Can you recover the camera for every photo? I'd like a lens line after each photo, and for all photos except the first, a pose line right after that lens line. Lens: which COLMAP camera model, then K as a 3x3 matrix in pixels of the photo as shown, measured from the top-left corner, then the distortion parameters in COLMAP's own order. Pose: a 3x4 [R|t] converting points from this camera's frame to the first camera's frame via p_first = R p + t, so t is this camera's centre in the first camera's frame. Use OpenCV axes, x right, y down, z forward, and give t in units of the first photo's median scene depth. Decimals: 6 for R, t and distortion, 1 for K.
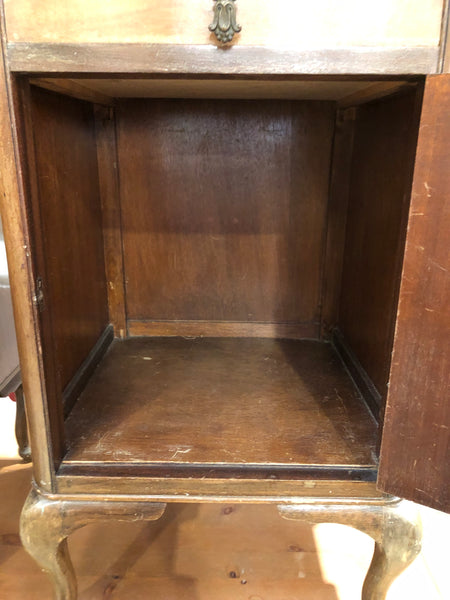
lens RADIAL K [[493.3, 0, 225.0], [0, 493.3, 300.0], [0, 0, 1]] dist [0.042742, -0.051290]
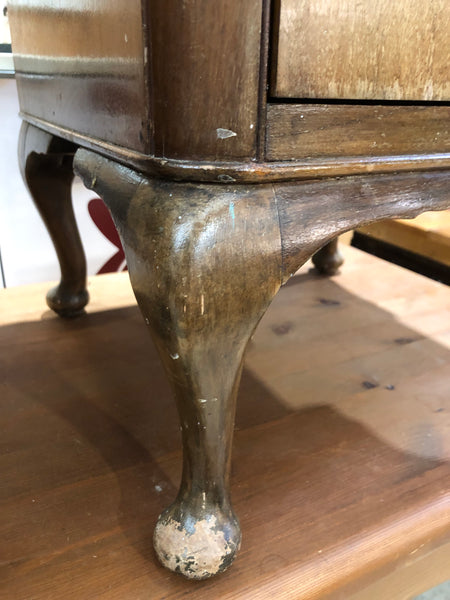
lens RADIAL K [[493.3, 0, 225.0], [0, 493.3, 300.0], [0, 0, 1]] dist [0.042742, -0.051290]
pose [[0.874943, -0.178018, 0.450315, -0.546541], [0.133128, 0.982567, 0.129765, 0.438521], [-0.465565, -0.053588, 0.883390, 0.683712]]
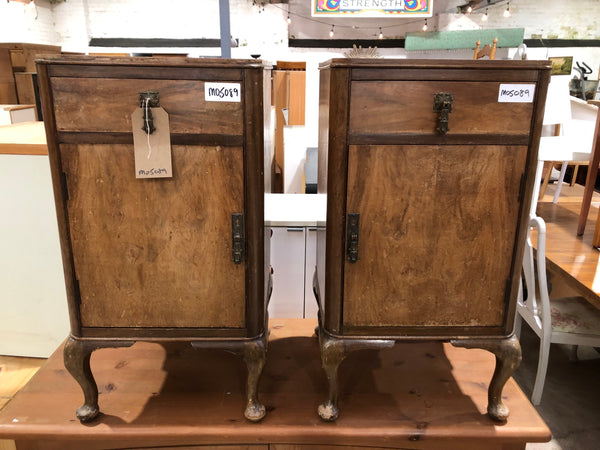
lens RADIAL K [[493.3, 0, 302.6], [0, 493.3, 222.8], [0, 0, 1]] dist [0.042742, -0.051290]
pose [[0.999480, -0.010593, 0.030443, -0.551092], [0.010946, 0.999874, -0.011466, -0.048365], [-0.030317, 0.011793, 0.999471, -1.004704]]
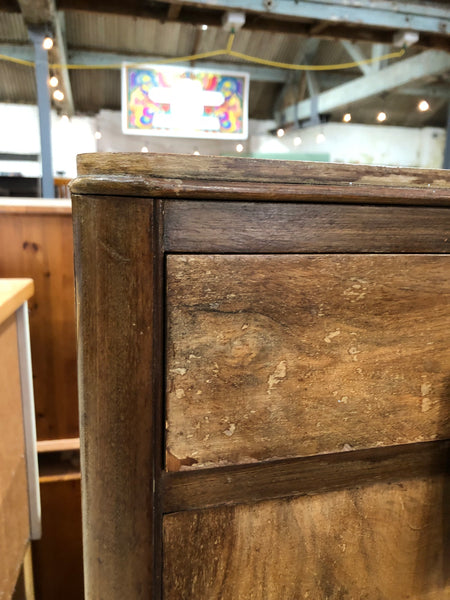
lens RADIAL K [[493.3, 0, 225.0], [0, 493.3, 300.0], [0, 0, 1]] dist [0.042742, -0.051290]
pose [[0.962403, -0.042274, 0.268315, -1.419630], [0.065072, 0.994933, -0.076647, -0.509961], [-0.263715, 0.091225, 0.960277, 0.349704]]
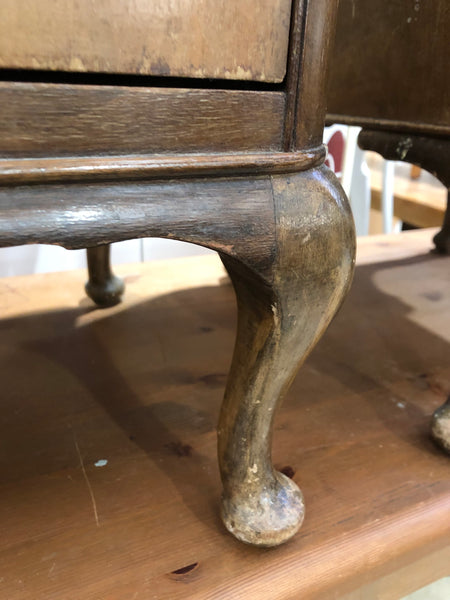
lens RADIAL K [[485.4, 0, 225.0], [0, 485.4, 300.0], [0, 0, 1]] dist [-0.002553, -0.003894]
pose [[0.891671, -0.157331, 0.424463, -0.921997], [0.109590, 0.984793, 0.134806, 0.442895], [-0.439218, -0.073685, 0.895354, 0.708726]]
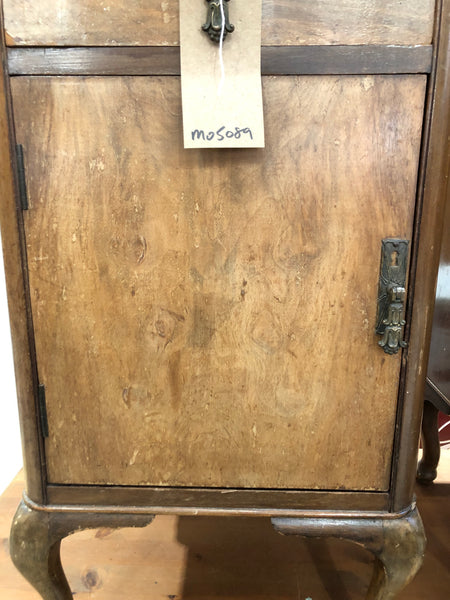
lens RADIAL K [[493.3, 0, 225.0], [0, 493.3, 300.0], [0, 0, 1]] dist [0.042742, -0.051290]
pose [[0.999858, -0.011838, -0.011954, -1.018275], [0.011067, 0.997977, -0.062608, 0.044114], [0.012671, 0.062466, 0.997967, 0.033840]]
